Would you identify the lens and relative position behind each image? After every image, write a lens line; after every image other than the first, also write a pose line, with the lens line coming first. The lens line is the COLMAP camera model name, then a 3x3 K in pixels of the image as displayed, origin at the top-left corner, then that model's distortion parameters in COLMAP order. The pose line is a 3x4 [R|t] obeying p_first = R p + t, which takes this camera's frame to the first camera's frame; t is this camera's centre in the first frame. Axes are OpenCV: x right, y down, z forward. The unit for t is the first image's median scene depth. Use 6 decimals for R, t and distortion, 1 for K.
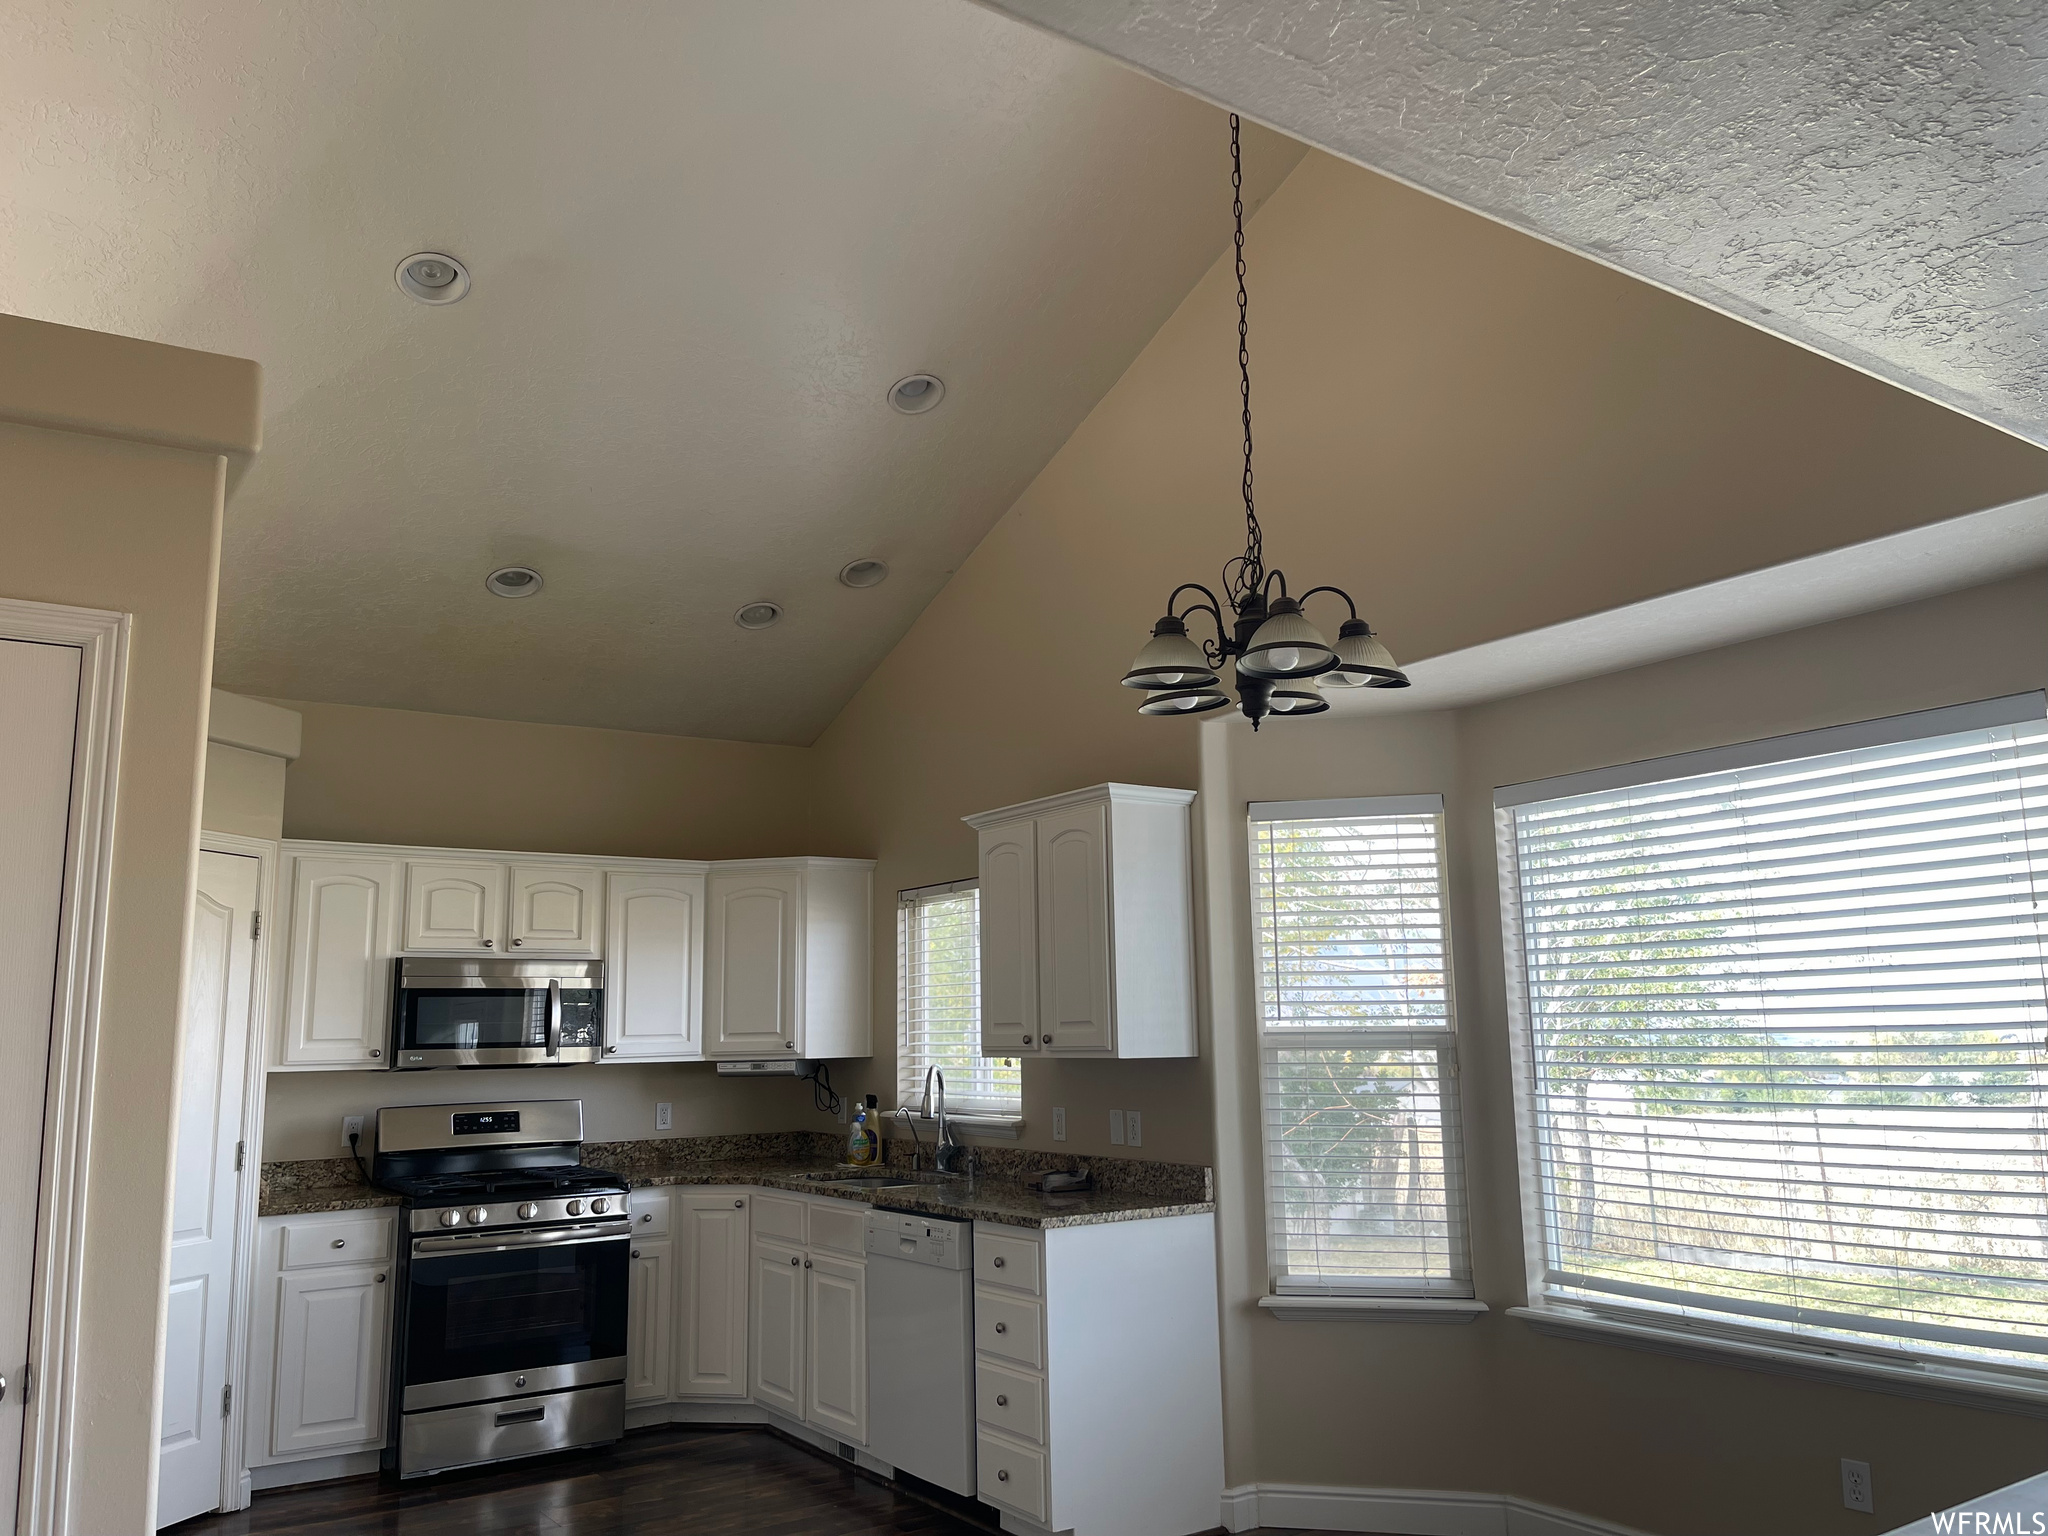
lens RADIAL K [[1542.4, 0, 1024.0], [0, 1542.4, 768.0], [0, 0, 1]] dist [0.075011, -0.103826]
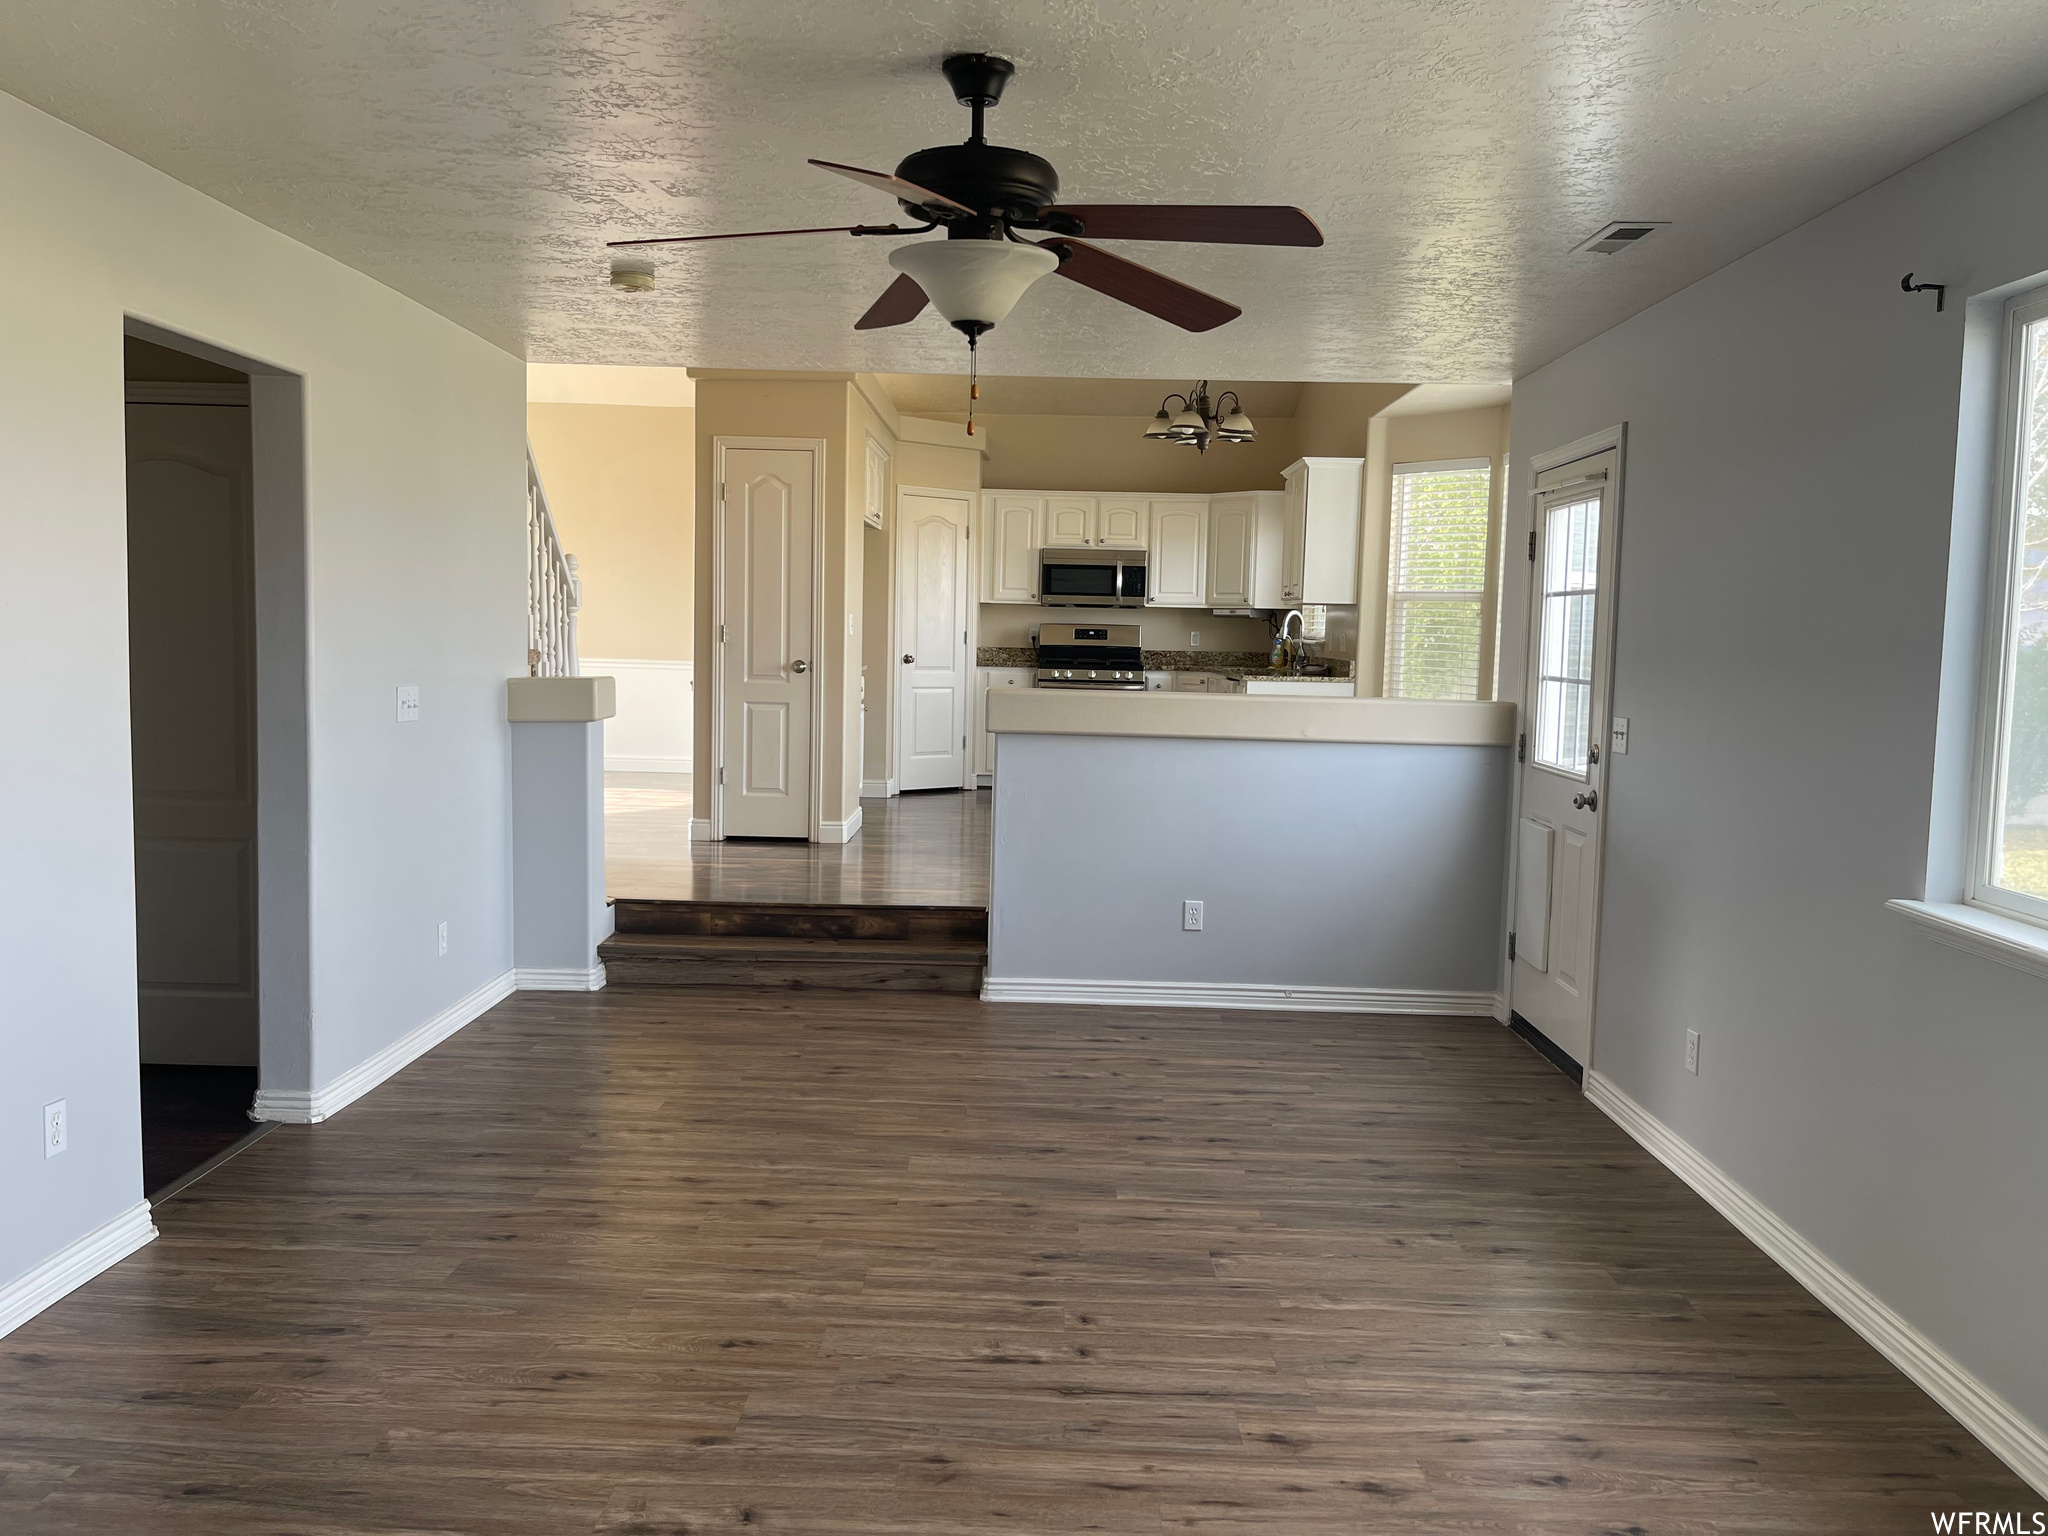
lens RADIAL K [[1561.7, 0, 999.1], [0, 1561.7, 768.9], [0, 0, 1]] dist [0.077552, -0.106167]
pose [[0.811140, 0.087628, -0.578250, 0.747302], [0.063619, 0.969625, 0.236179, -0.082104], [0.581381, -0.228362, 0.780927, -0.667292]]
